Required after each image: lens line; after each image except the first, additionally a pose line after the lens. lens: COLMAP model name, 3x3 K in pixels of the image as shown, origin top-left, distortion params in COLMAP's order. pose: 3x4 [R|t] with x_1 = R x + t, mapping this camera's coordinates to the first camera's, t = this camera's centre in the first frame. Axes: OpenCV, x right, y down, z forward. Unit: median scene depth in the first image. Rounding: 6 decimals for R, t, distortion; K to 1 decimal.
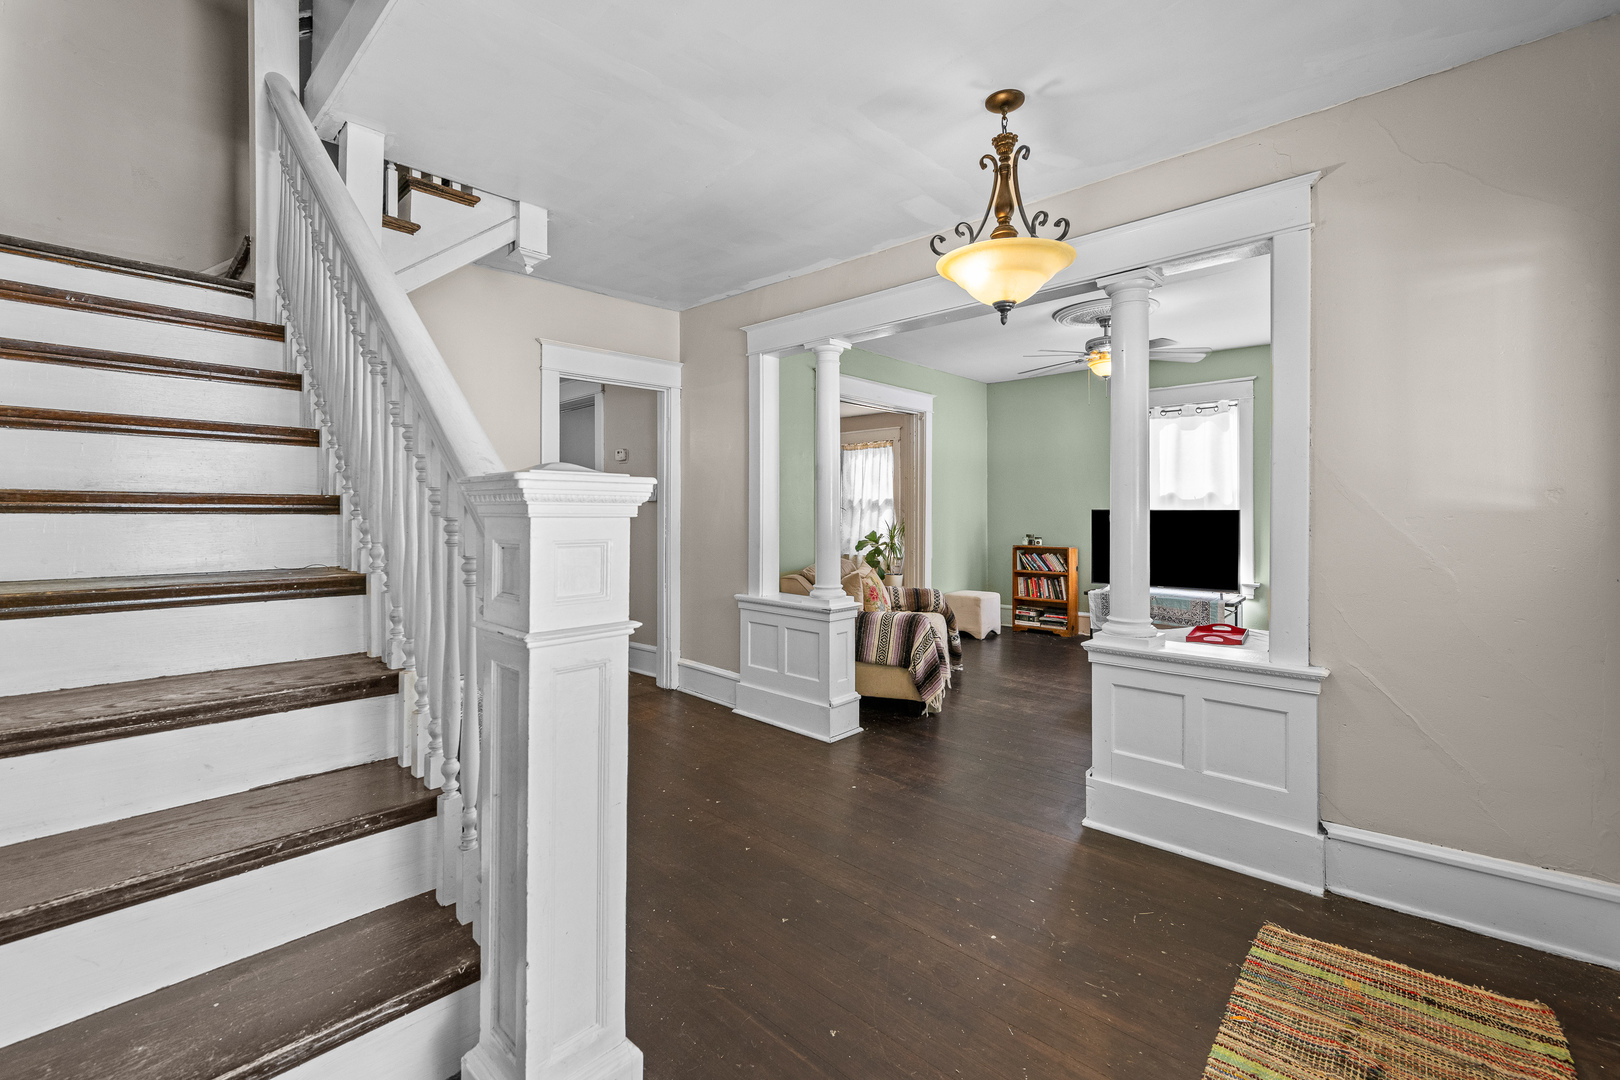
lens RADIAL K [[679.1, 0, 804.0], [0, 679.1, 506.8], [0, 0, 1]] dist [0.002061, 0.000229]
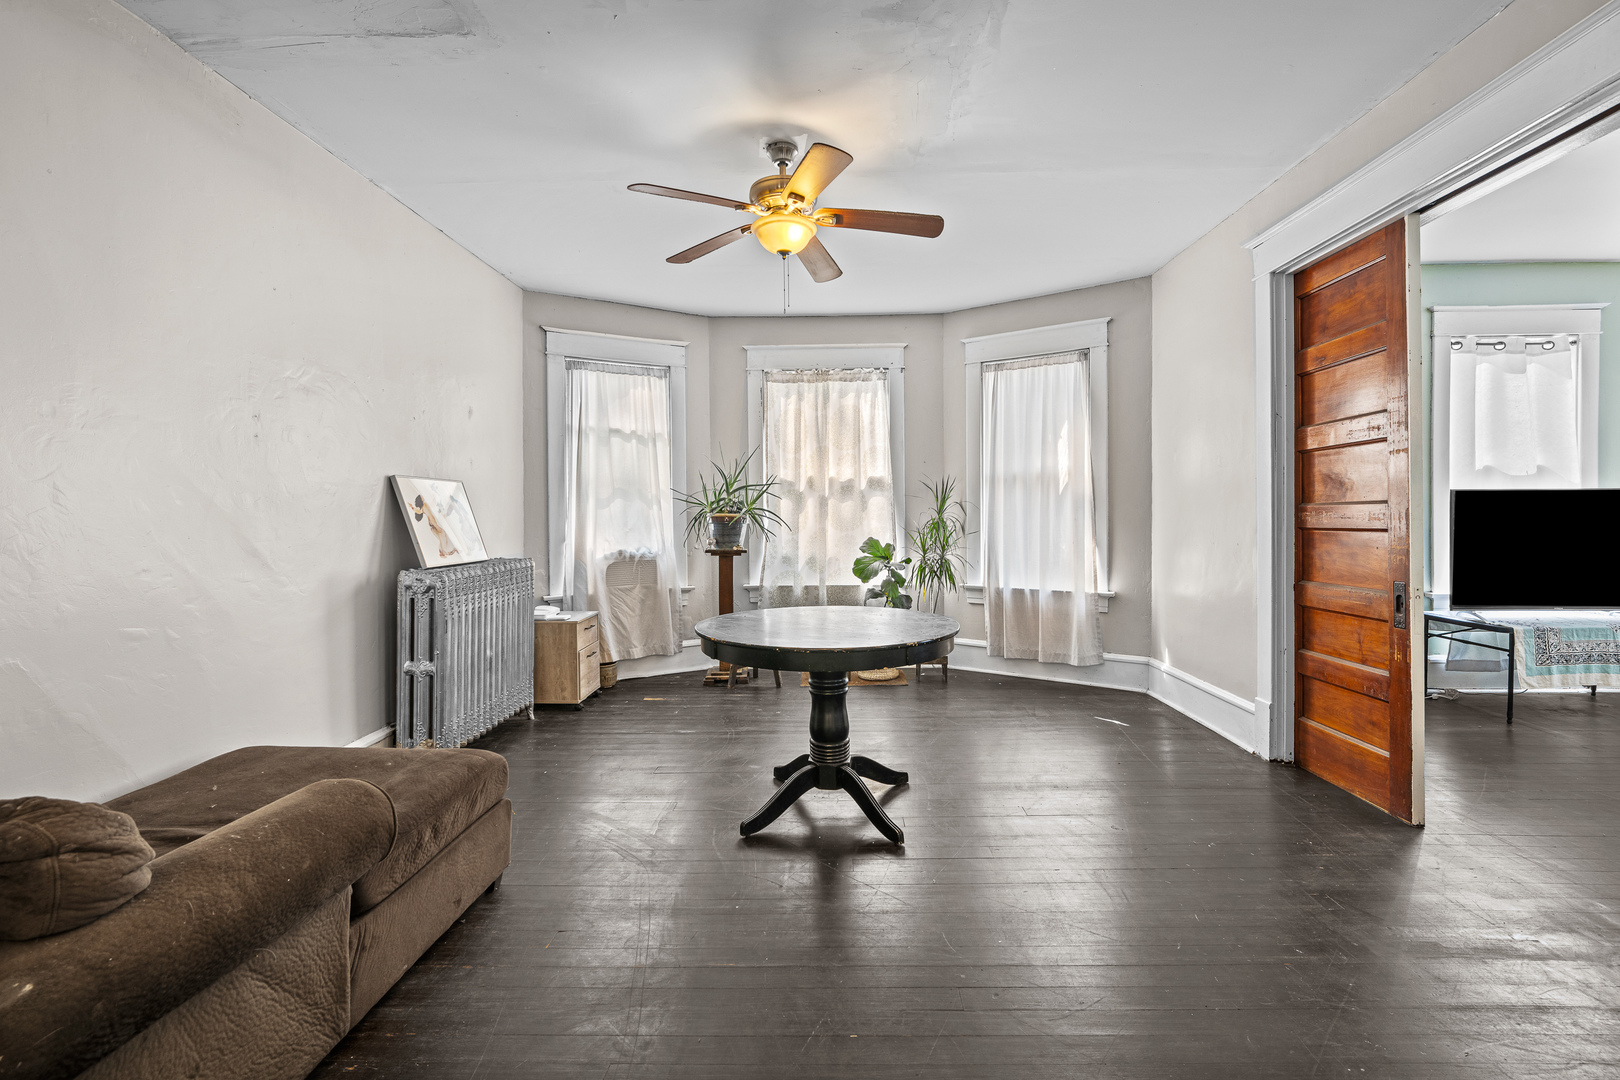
lens RADIAL K [[696.0, 0, 821.4], [0, 696.0, 524.1], [0, 0, 1]] dist [-0.000937, 0.000132]
pose [[0.745330, -0.018981, 0.666426, -0.429009], [0.004709, 0.999720, 0.023206, 0.019035], [-0.666679, -0.014158, 0.745210, 0.960874]]
